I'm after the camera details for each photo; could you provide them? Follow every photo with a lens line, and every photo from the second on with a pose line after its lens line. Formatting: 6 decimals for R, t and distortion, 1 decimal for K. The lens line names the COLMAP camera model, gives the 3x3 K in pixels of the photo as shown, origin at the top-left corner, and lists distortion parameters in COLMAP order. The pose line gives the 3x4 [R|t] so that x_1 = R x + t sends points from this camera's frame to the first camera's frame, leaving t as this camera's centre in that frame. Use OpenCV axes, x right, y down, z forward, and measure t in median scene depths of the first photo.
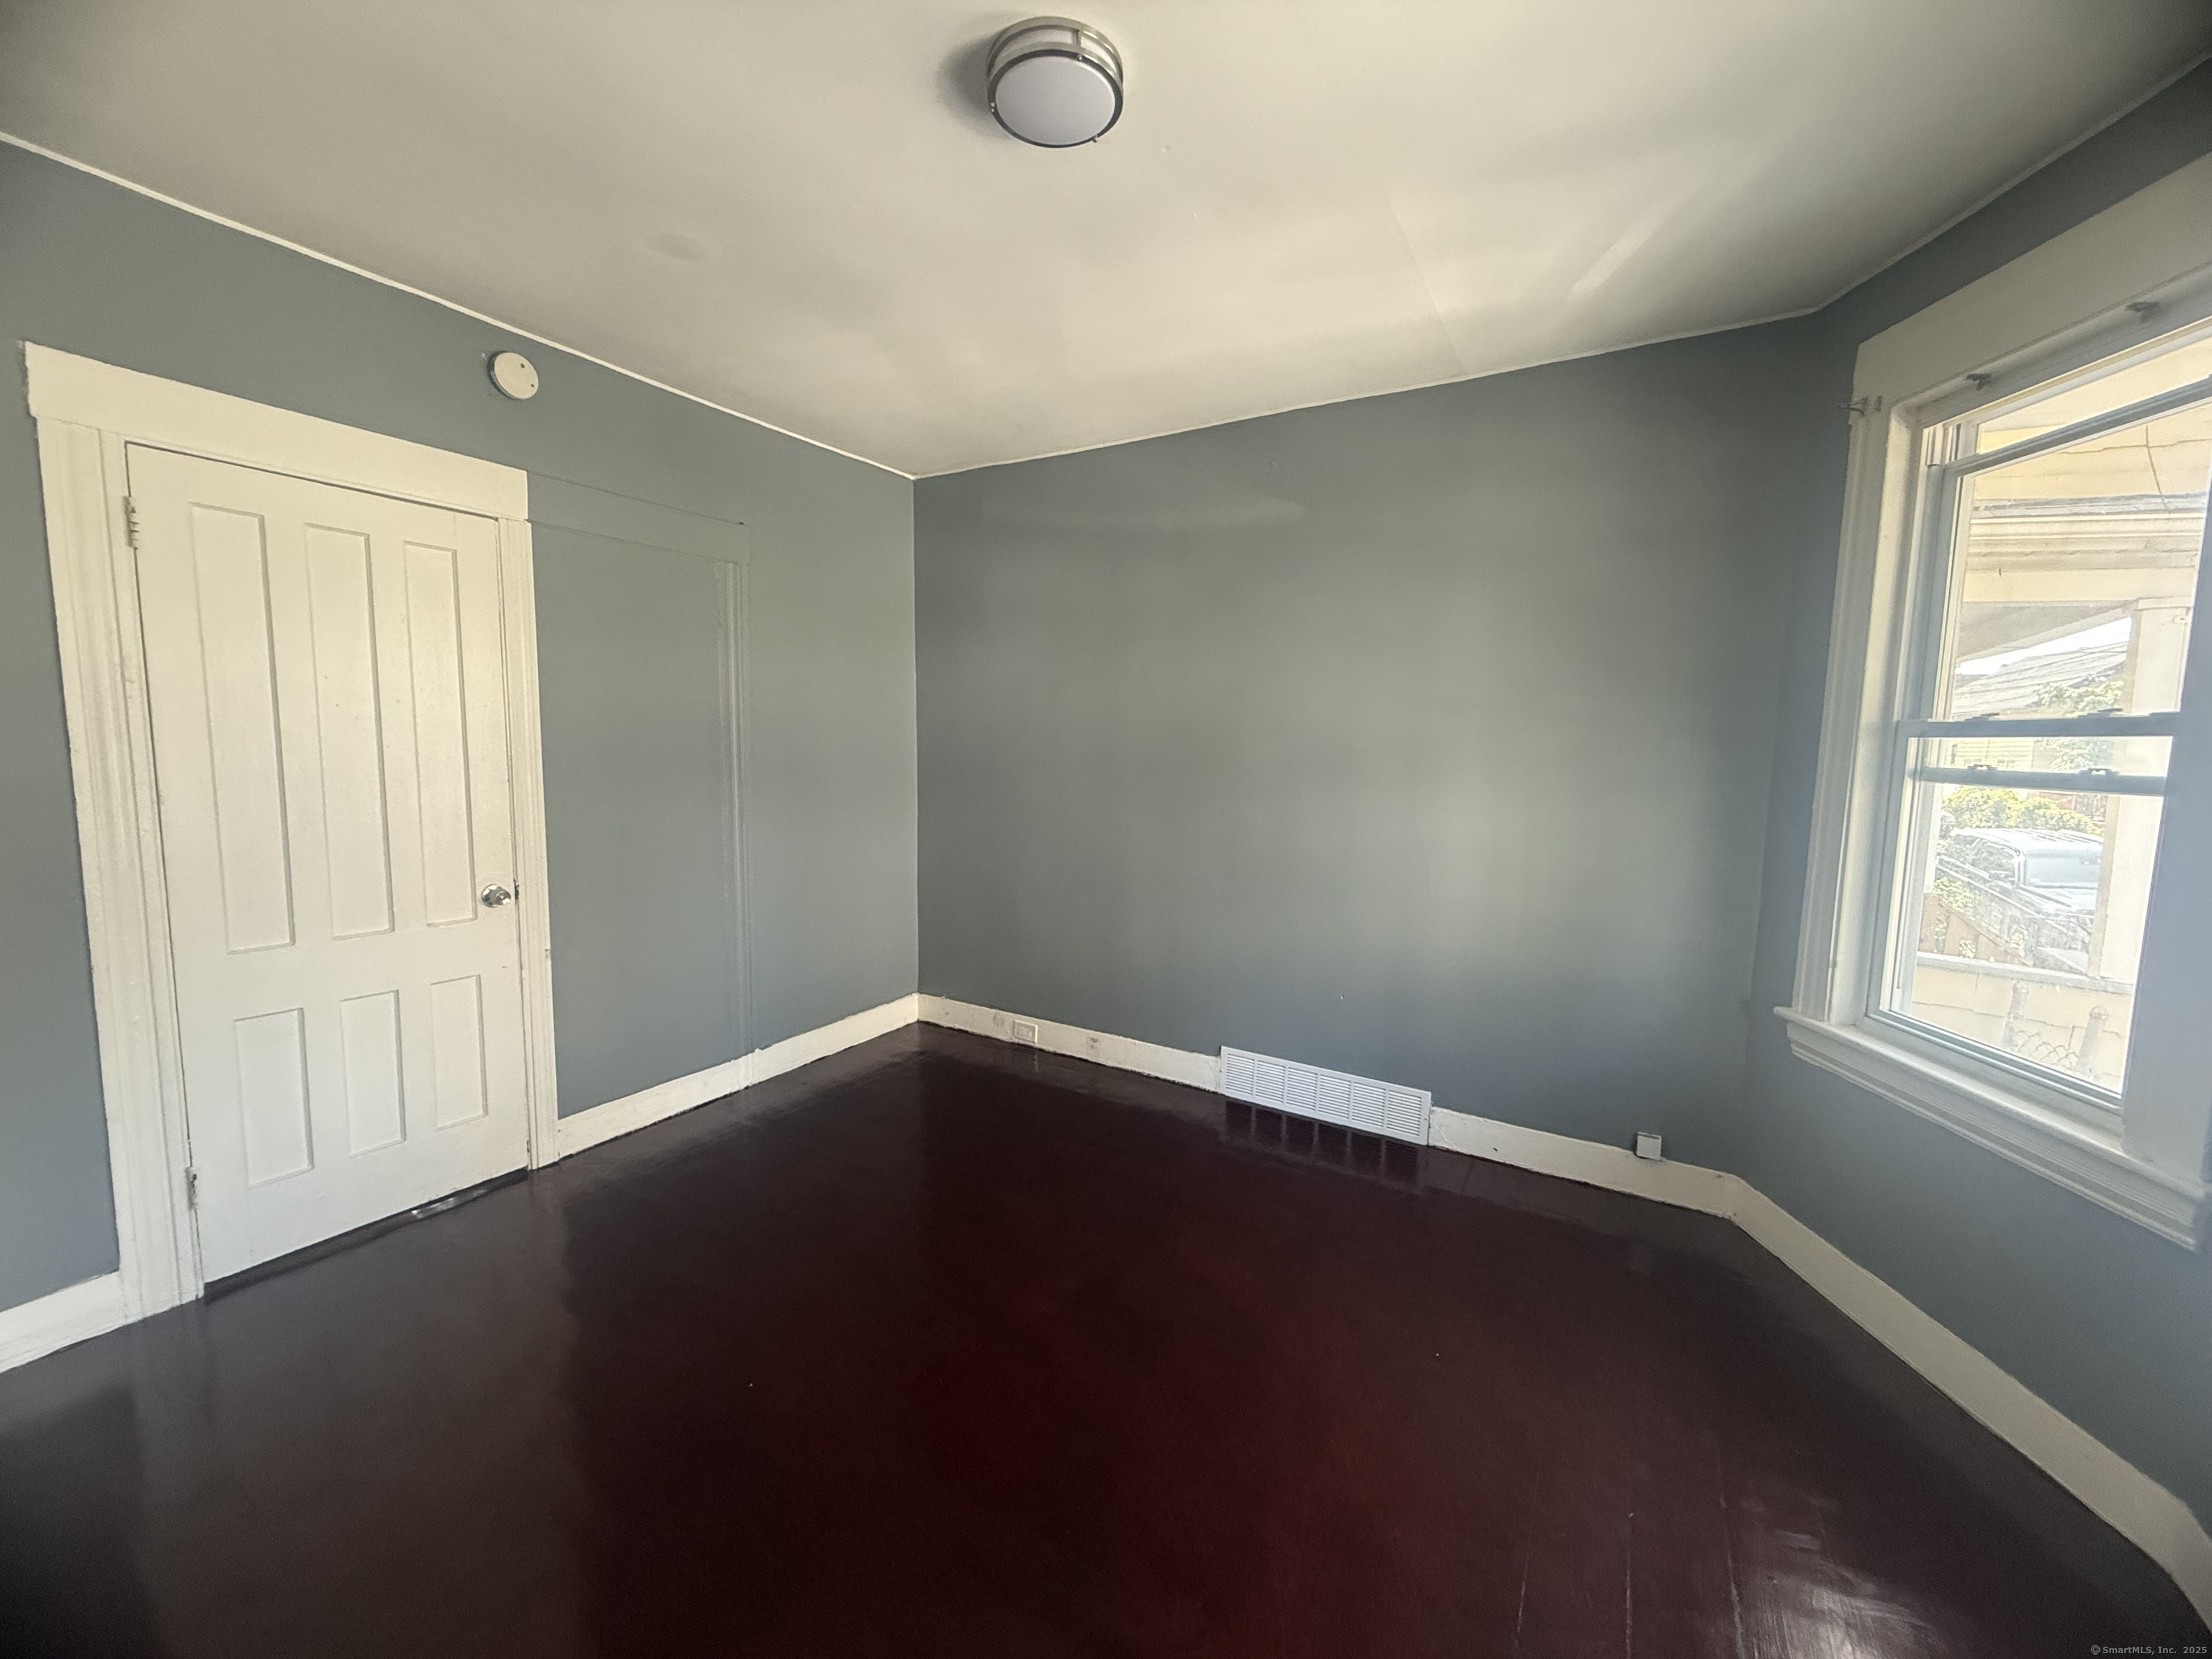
lens RADIAL K [[888.0, 0, 1097.5], [0, 888.0, 822.1], [0, 0, 1]] dist [0.003703, -0.000173]
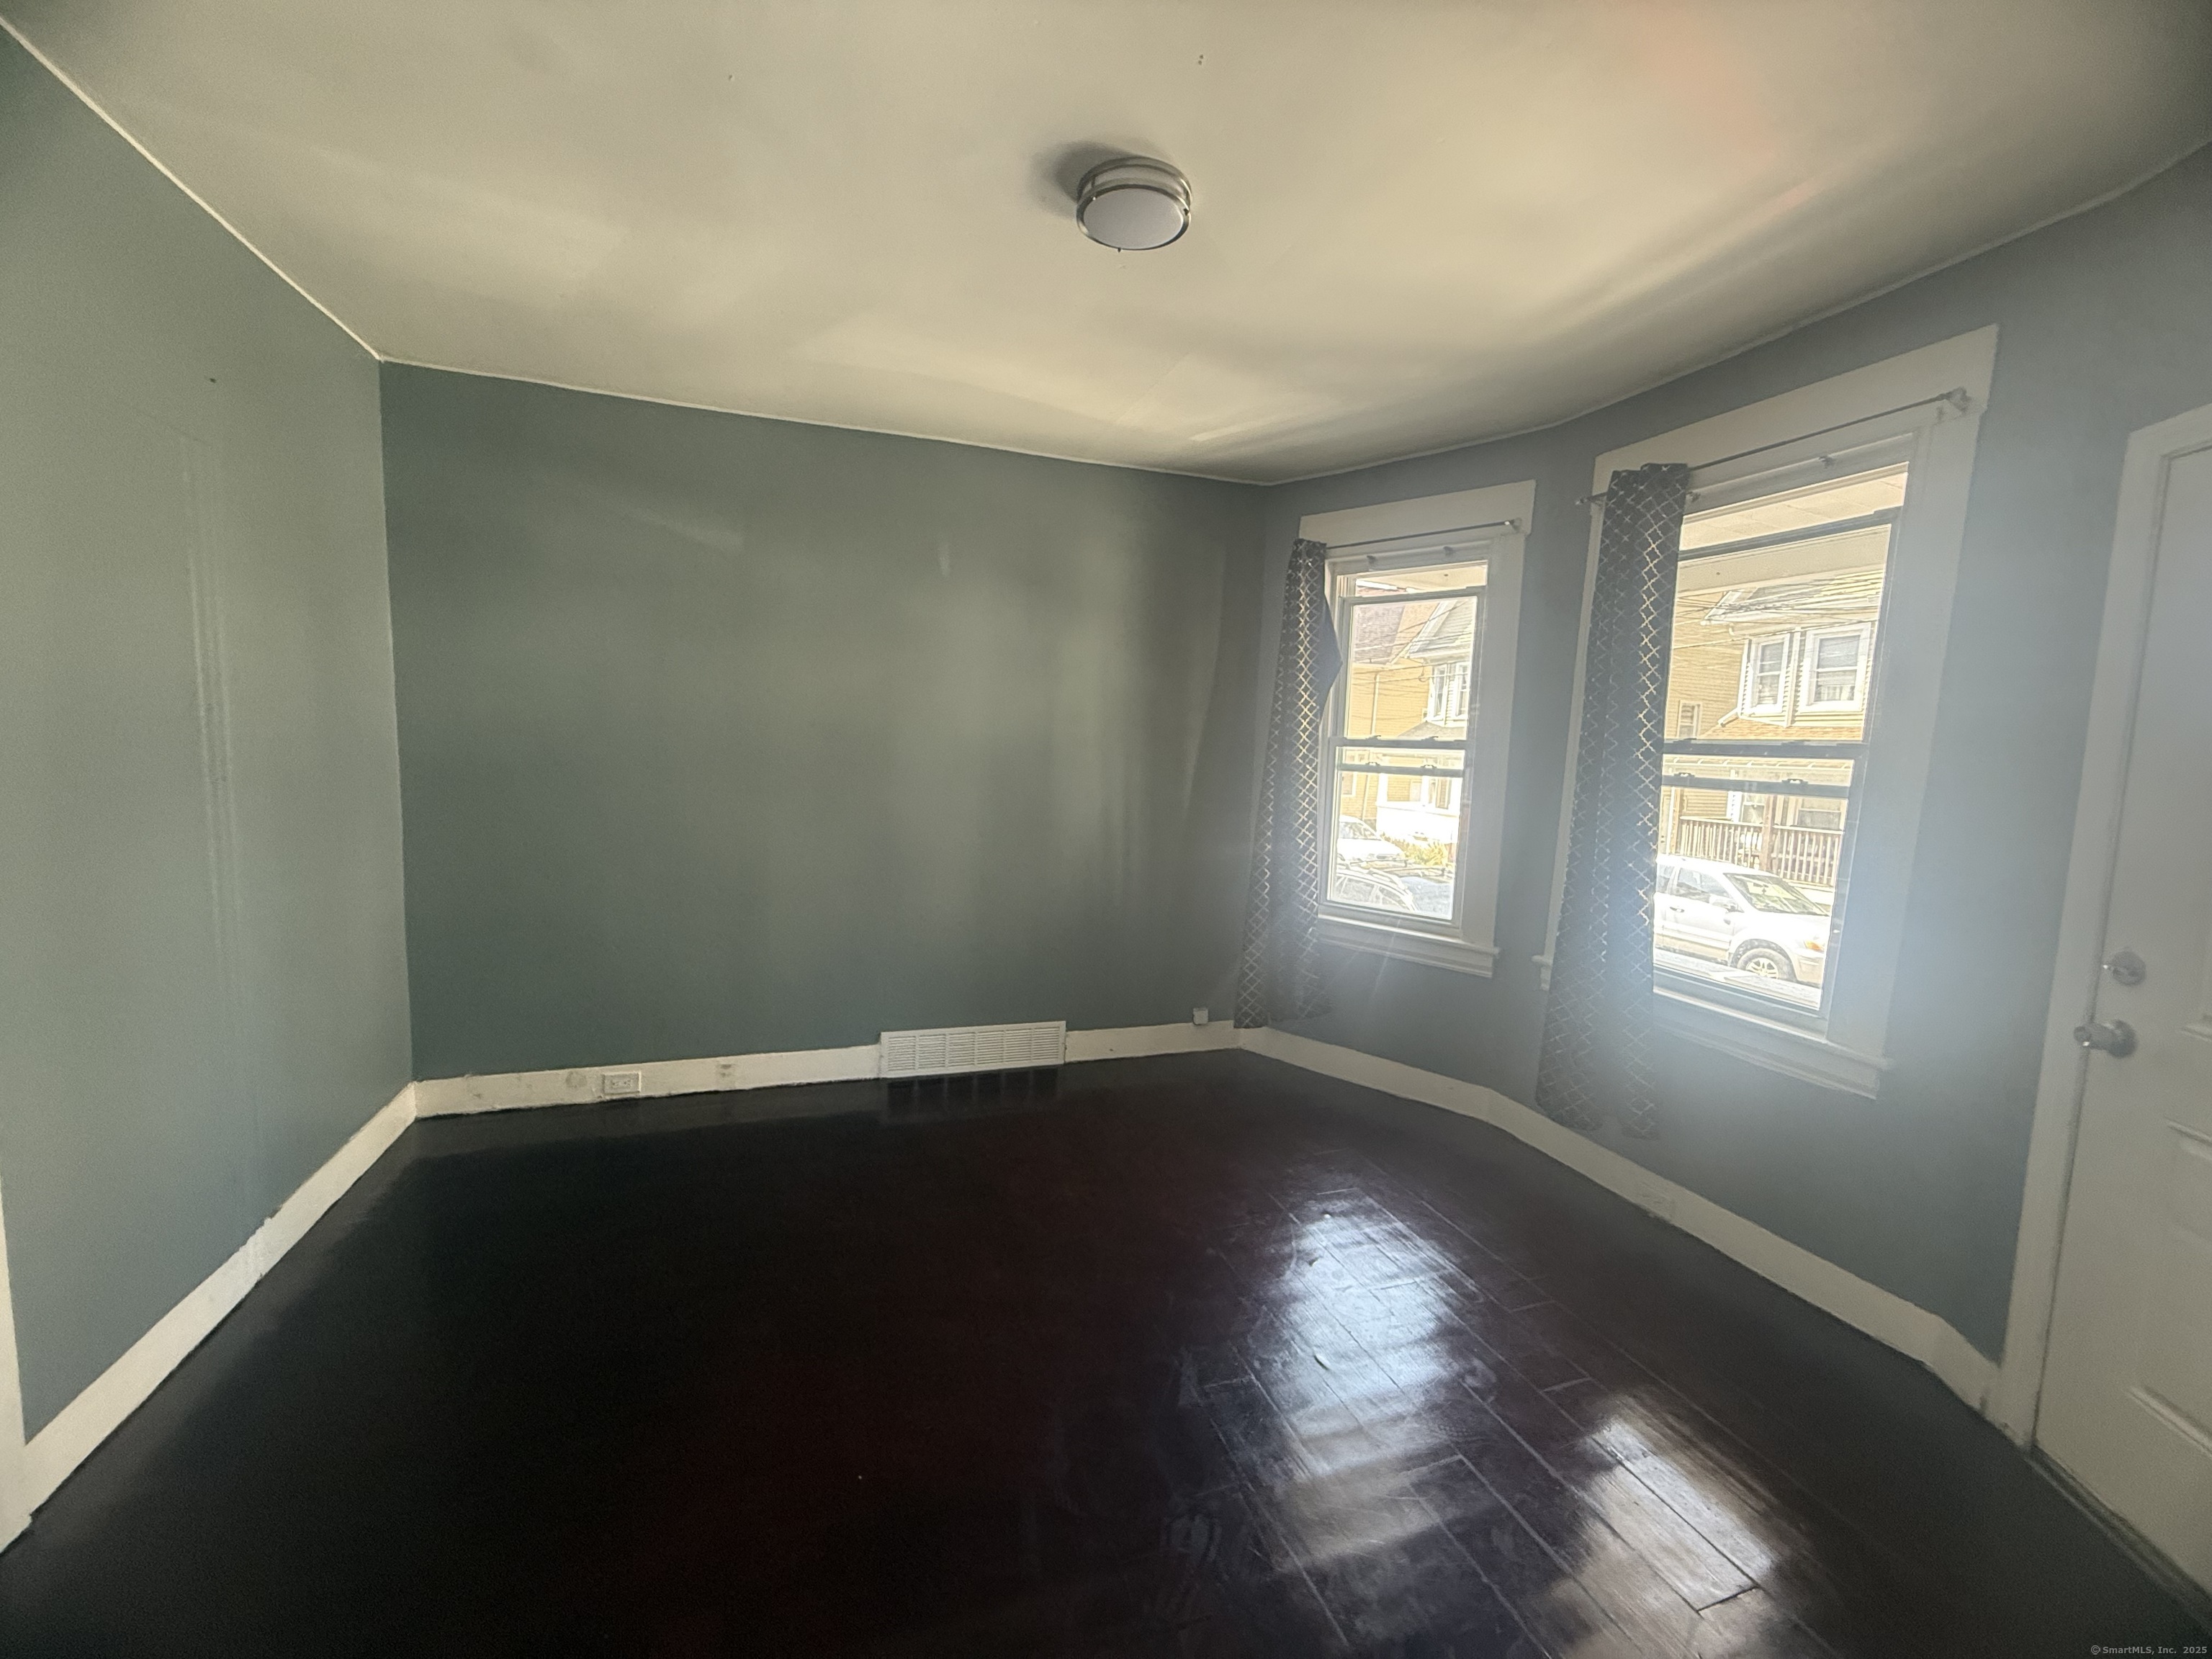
lens RADIAL K [[888.0, 0, 1107.7], [0, 888.0, 826.9], [0, 0, 1]] dist [0.003703, -0.000173]
pose [[0.637944, -0.067683, 0.767103, -0.537117], [0.049013, 0.997679, 0.047266, -0.028792], [-0.768522, 0.007445, 0.639780, 0.142325]]
